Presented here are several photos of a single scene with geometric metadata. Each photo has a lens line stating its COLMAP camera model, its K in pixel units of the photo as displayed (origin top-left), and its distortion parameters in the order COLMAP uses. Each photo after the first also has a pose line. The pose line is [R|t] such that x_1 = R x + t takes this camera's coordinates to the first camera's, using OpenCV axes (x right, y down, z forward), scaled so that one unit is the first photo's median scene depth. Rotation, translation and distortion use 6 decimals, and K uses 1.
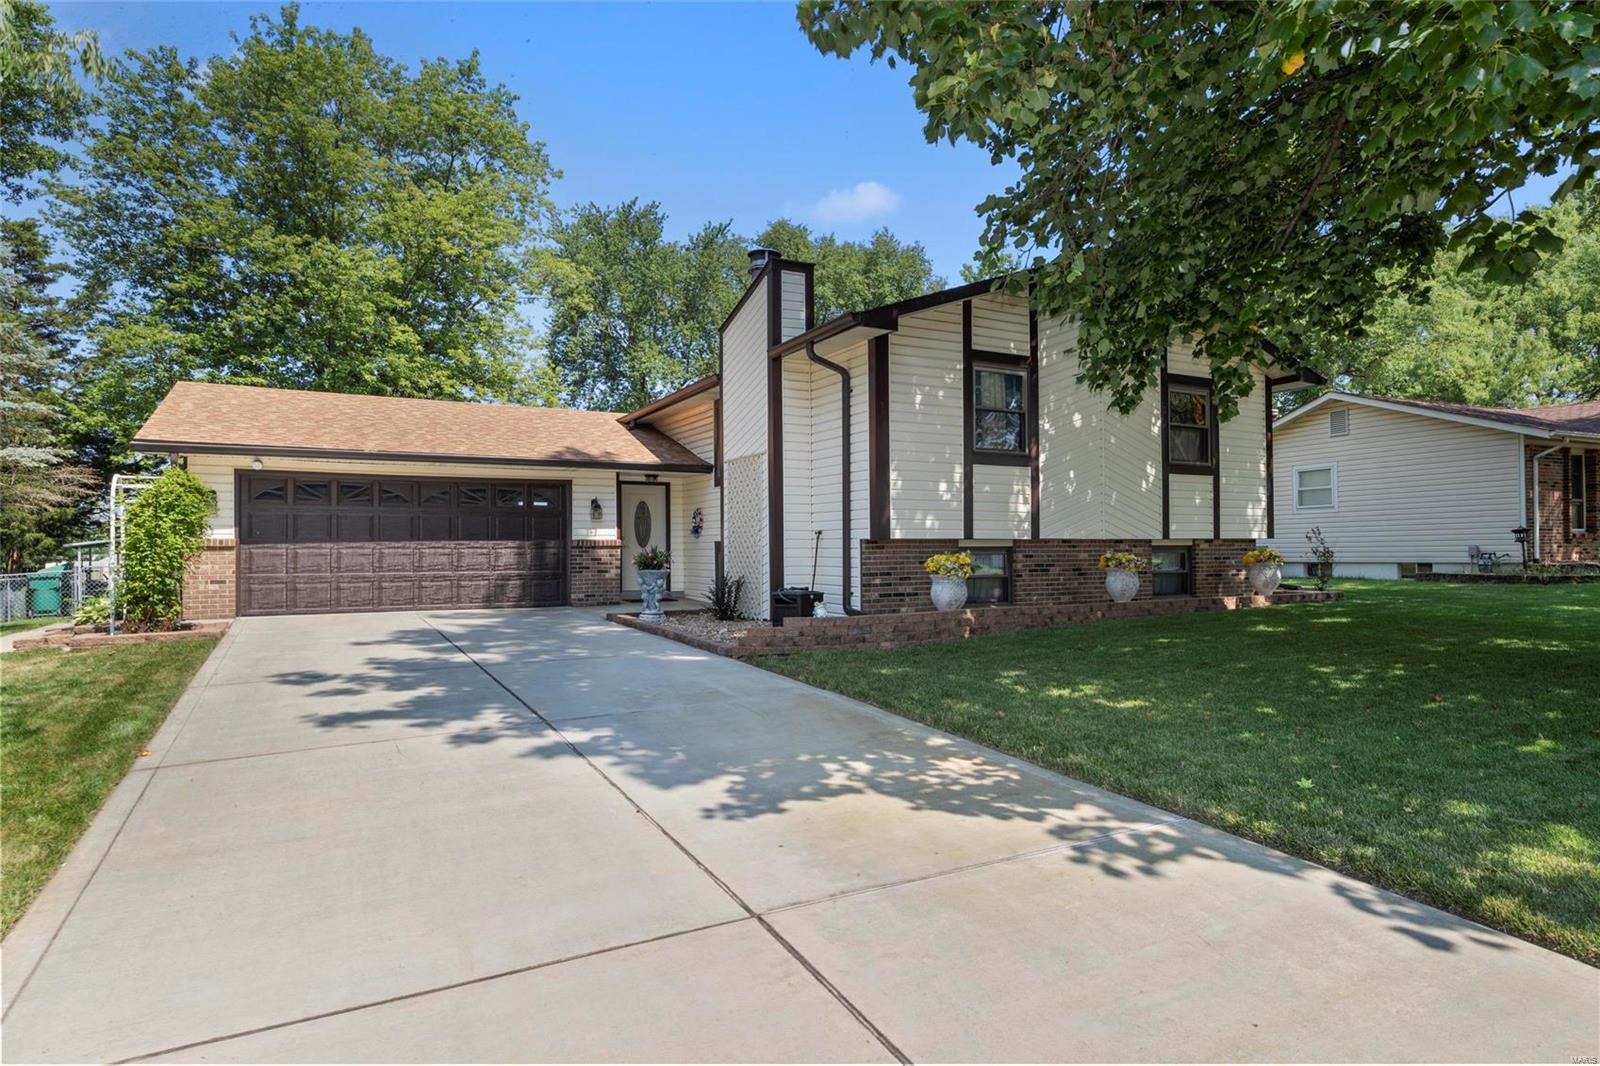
lens RADIAL K [[913.1, 0, 802.0], [0, 913.1, 535.5], [0, 0, 1]] dist [0.002750, 0.002217]
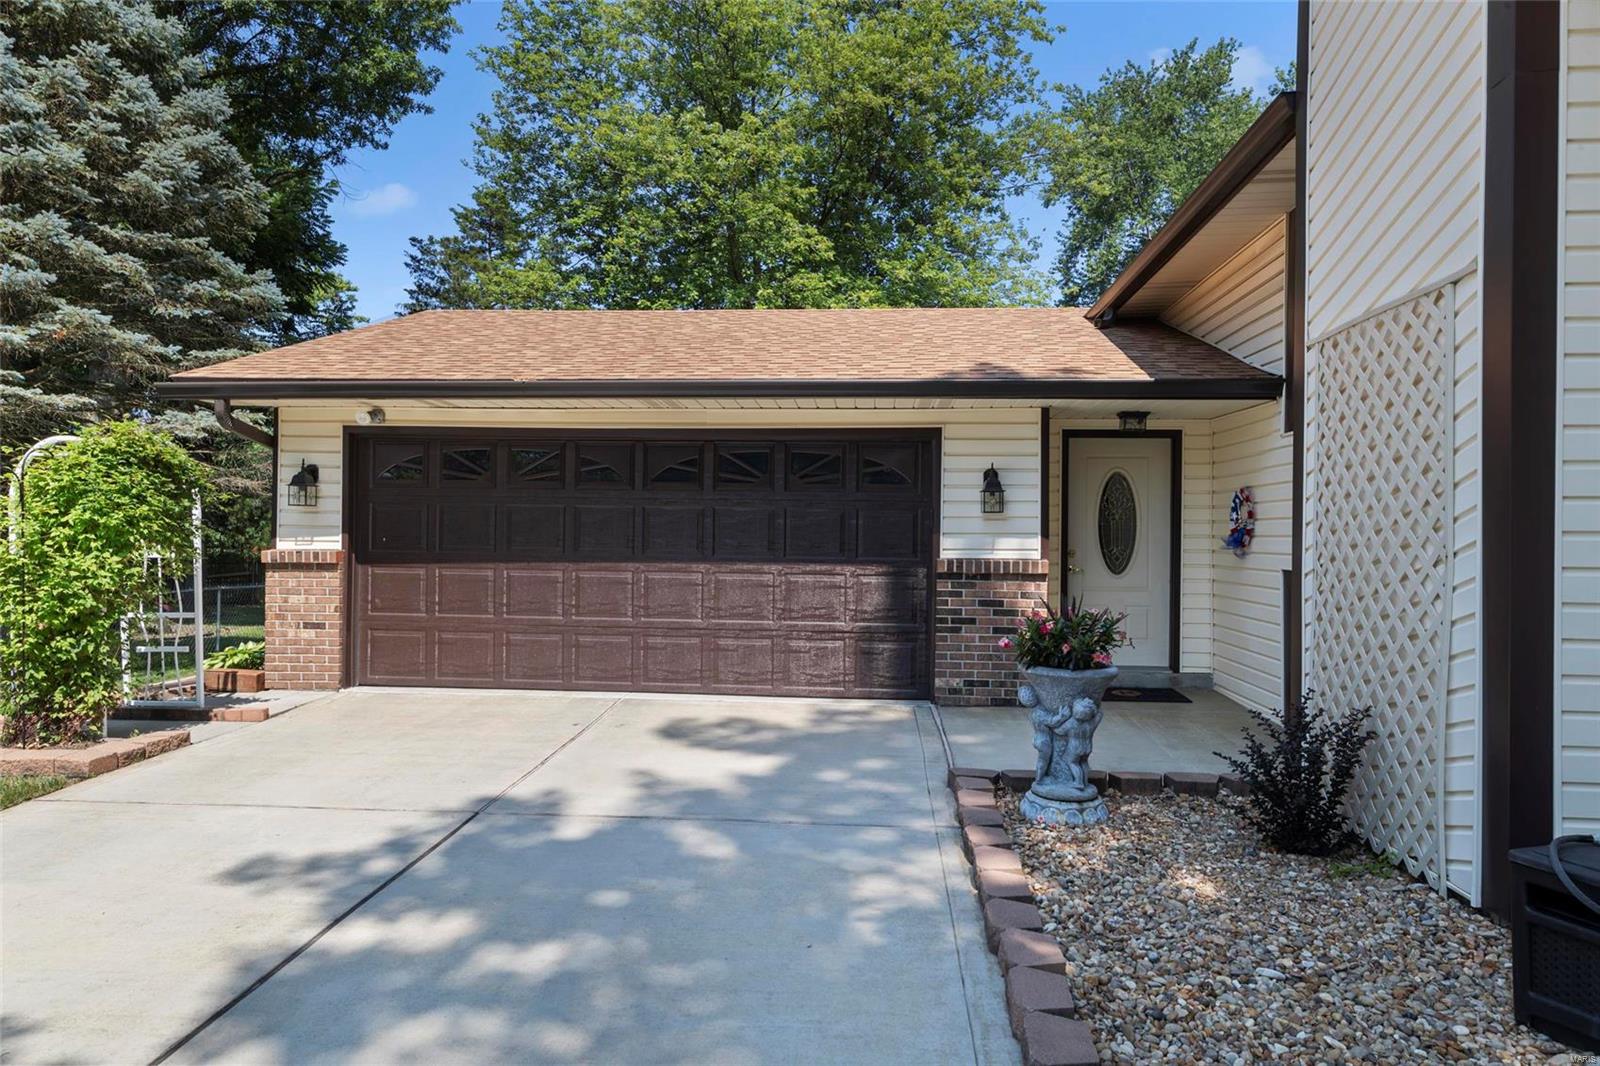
lens RADIAL K [[1008.0, 0, 803.4], [0, 1008.0, 538.9], [0, 0, 1]] dist [0.009946, -0.002518]
pose [[0.842192, 0.015417, -0.538957, -0.036464], [-0.006333, 0.999805, 0.018703, -0.014333], [0.539141, -0.012338, 0.842125, 0.538486]]
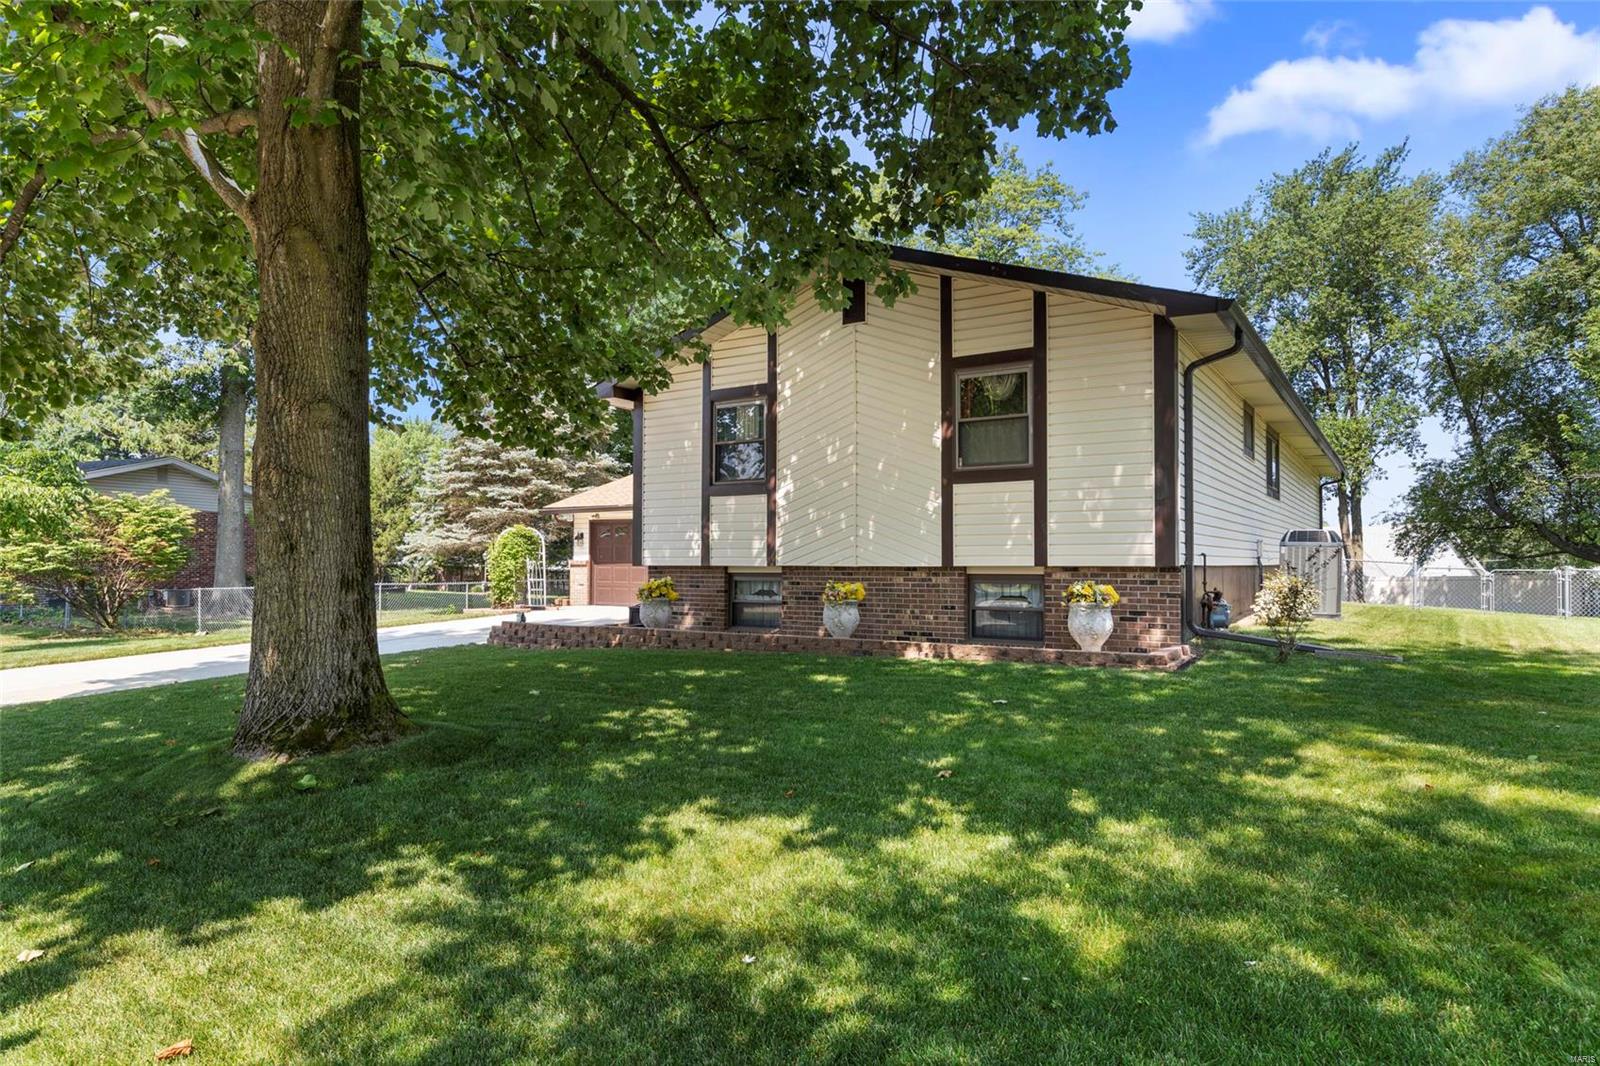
lens RADIAL K [[913.1, 0, 795.3], [0, 913.1, 540.3], [0, 0, 1]] dist [0.002750, 0.002217]
pose [[0.474631, -0.014804, -0.880060, 0.937617], [0.004916, 0.999888, -0.014168, -0.007422], [0.880171, 0.002398, 0.474651, 0.449394]]
